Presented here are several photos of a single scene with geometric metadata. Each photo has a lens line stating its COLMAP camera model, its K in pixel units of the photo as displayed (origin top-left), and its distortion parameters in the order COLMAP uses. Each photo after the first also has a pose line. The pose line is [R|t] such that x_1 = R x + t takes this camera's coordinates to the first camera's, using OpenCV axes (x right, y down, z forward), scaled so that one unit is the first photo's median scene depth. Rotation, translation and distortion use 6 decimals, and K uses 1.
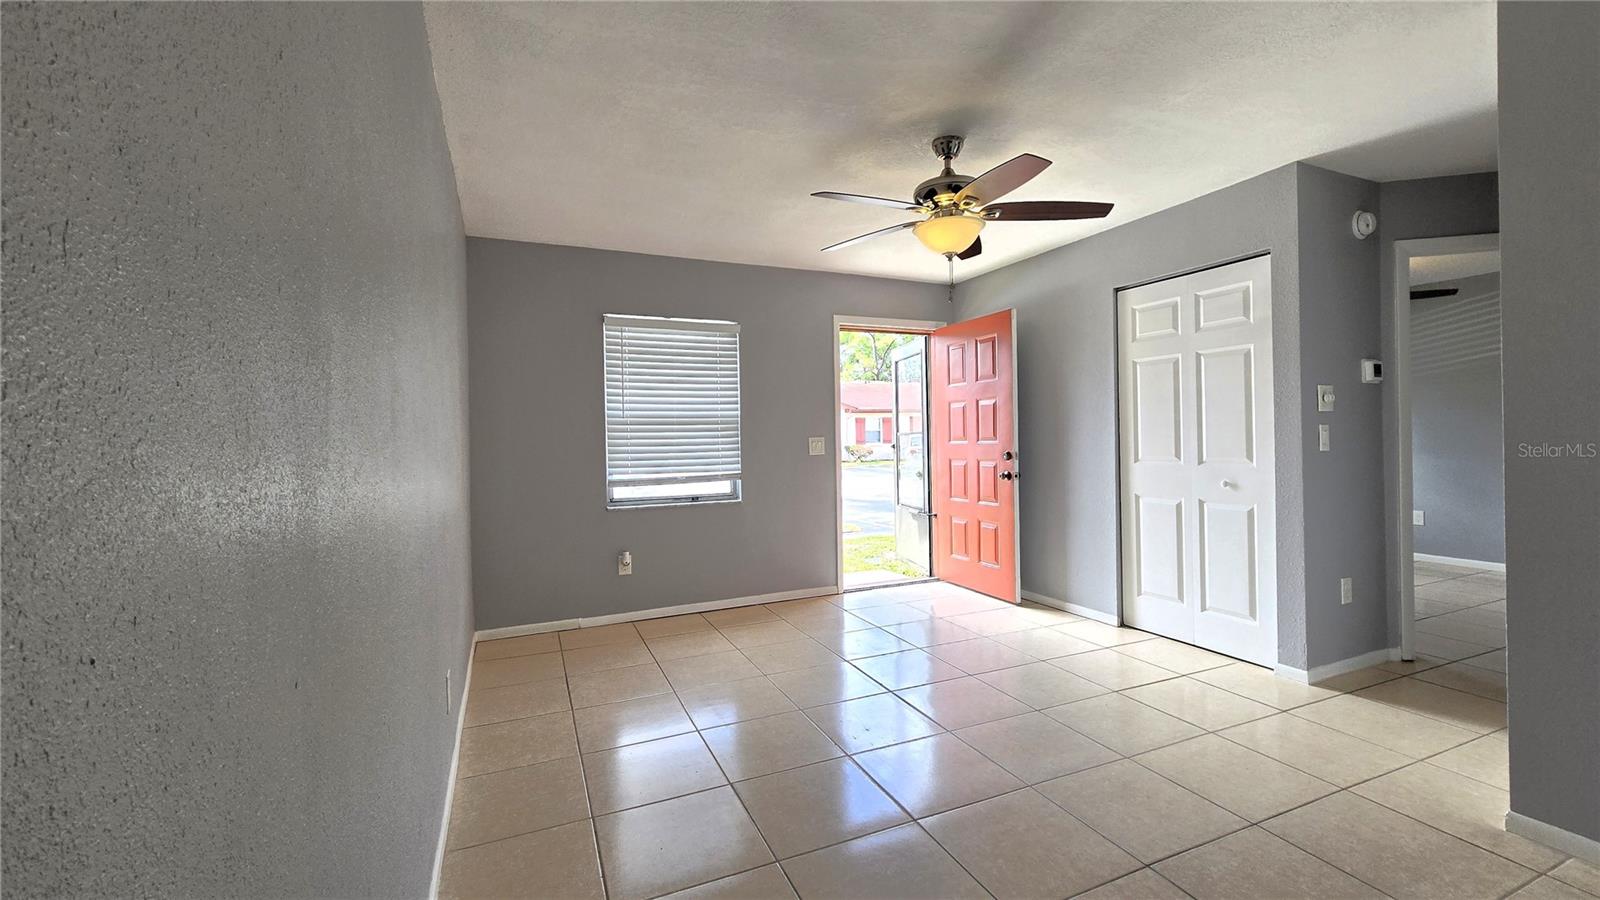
lens RADIAL K [[654.7, 0, 808.5], [0, 654.7, 439.9], [0, 0, 1]] dist [0.000311, -0.000301]
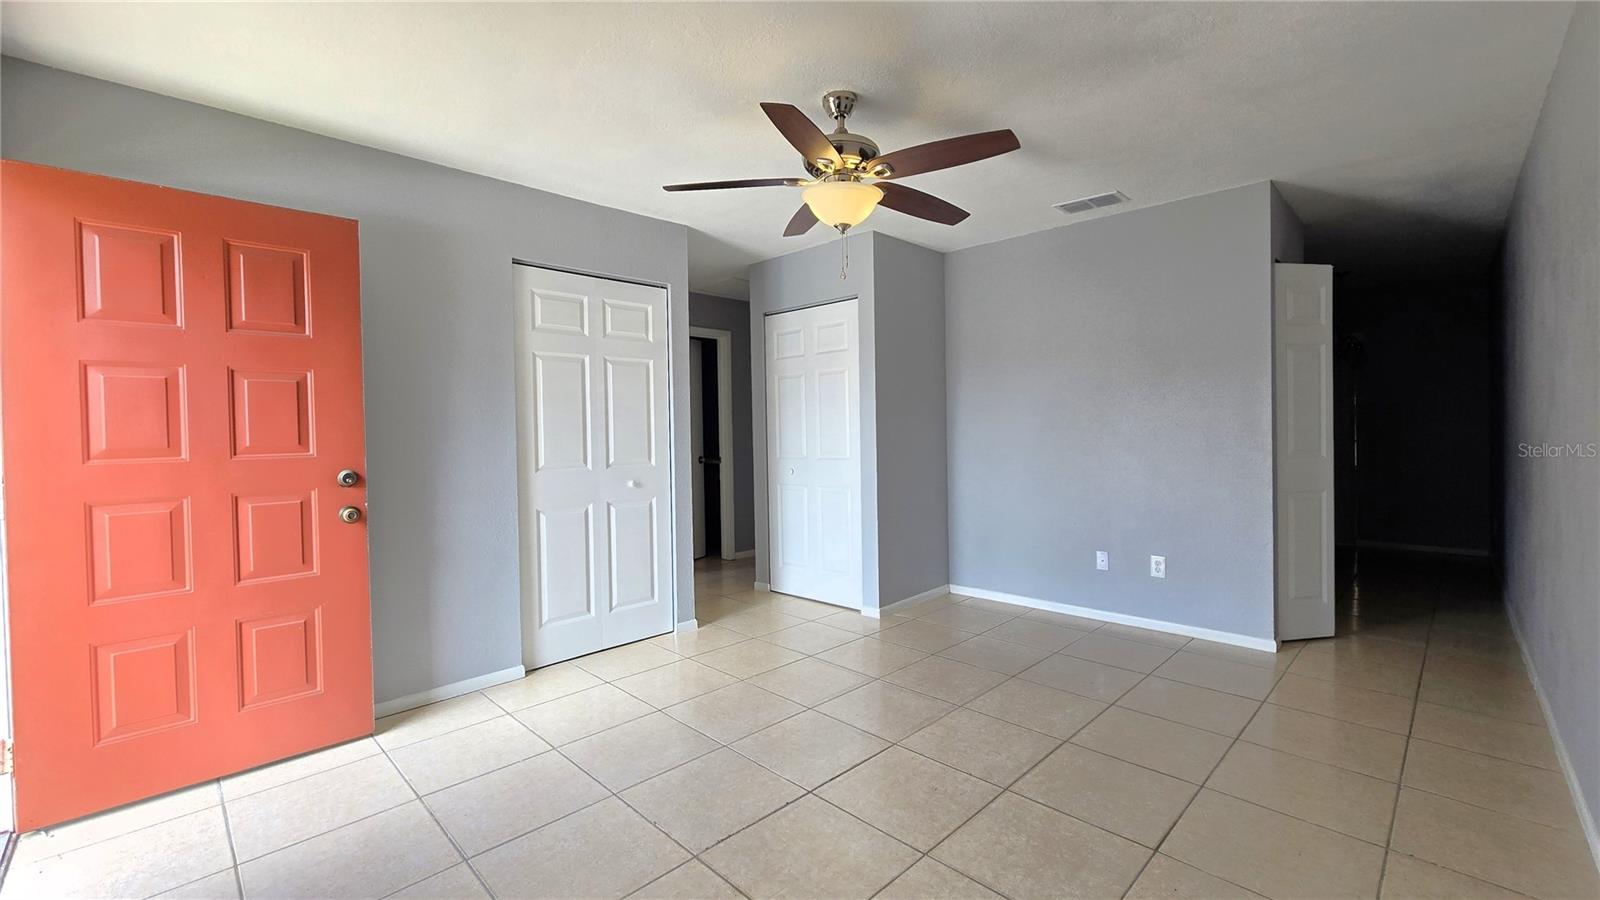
lens RADIAL K [[654.7, 0, 808.5], [0, 654.7, 439.9], [0, 0, 1]] dist [0.000311, -0.000301]
pose [[-0.364486, 0.010758, 0.931147, -0.432207], [0.027072, 0.999633, -0.000952, 0.003111], [-0.930815, 0.024861, -0.364643, 1.007846]]
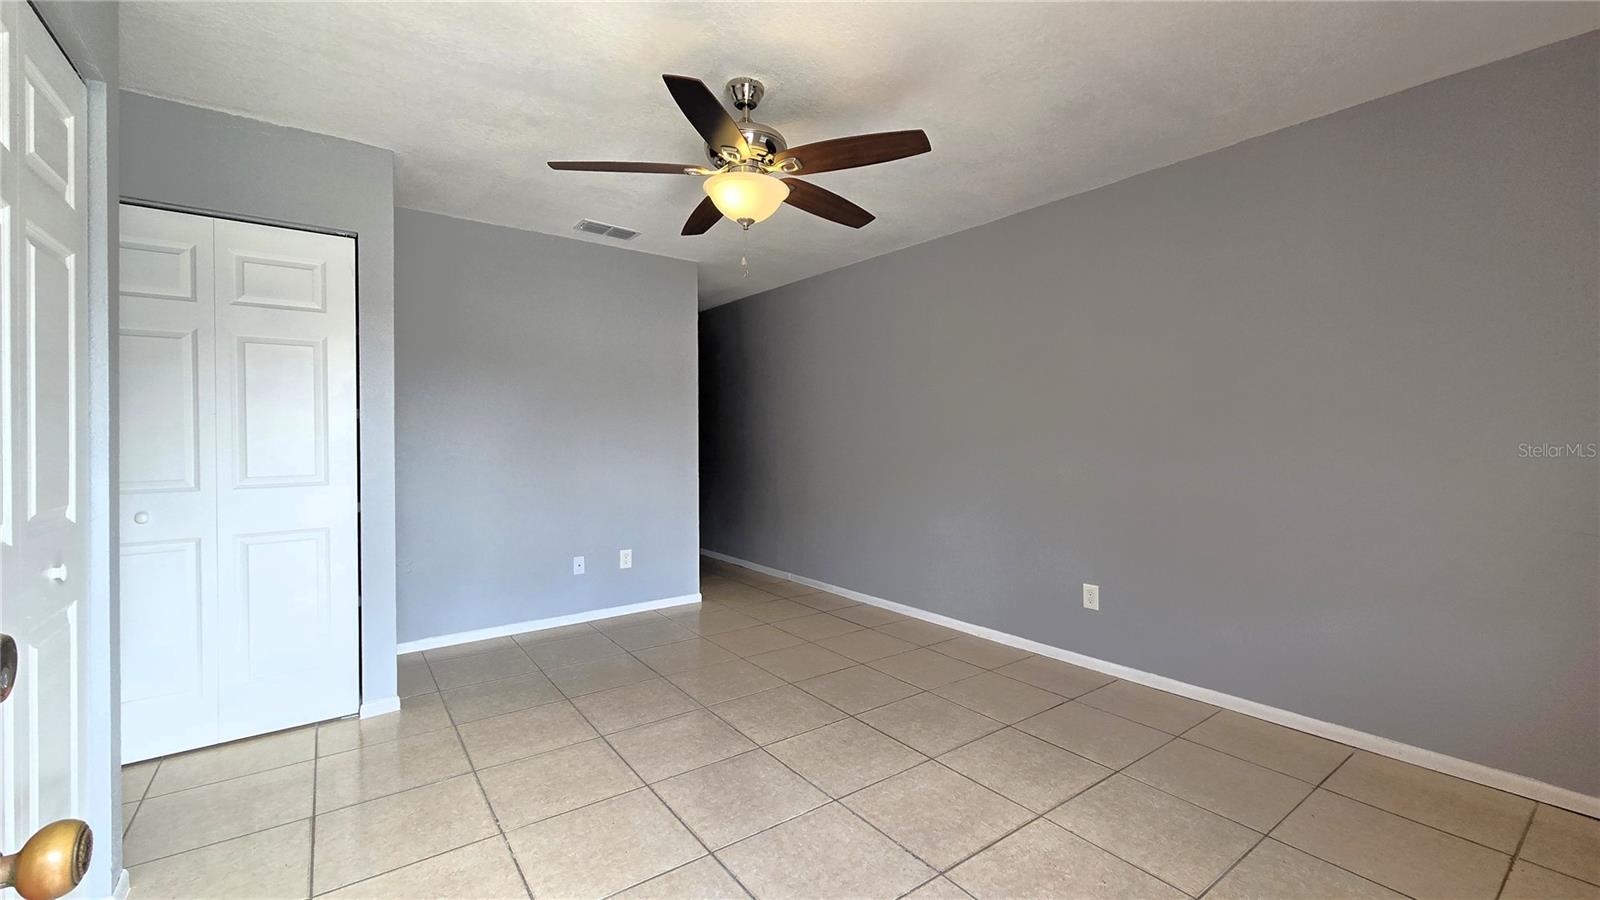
lens RADIAL K [[654.7, 0, 808.5], [0, 654.7, 439.9], [0, 0, 1]] dist [0.000311, -0.000301]
pose [[-0.973608, 0.023514, -0.227014, 0.243112], [0.020409, 0.999663, 0.016017, -0.012409], [0.227314, 0.010961, -0.973760, 1.348886]]
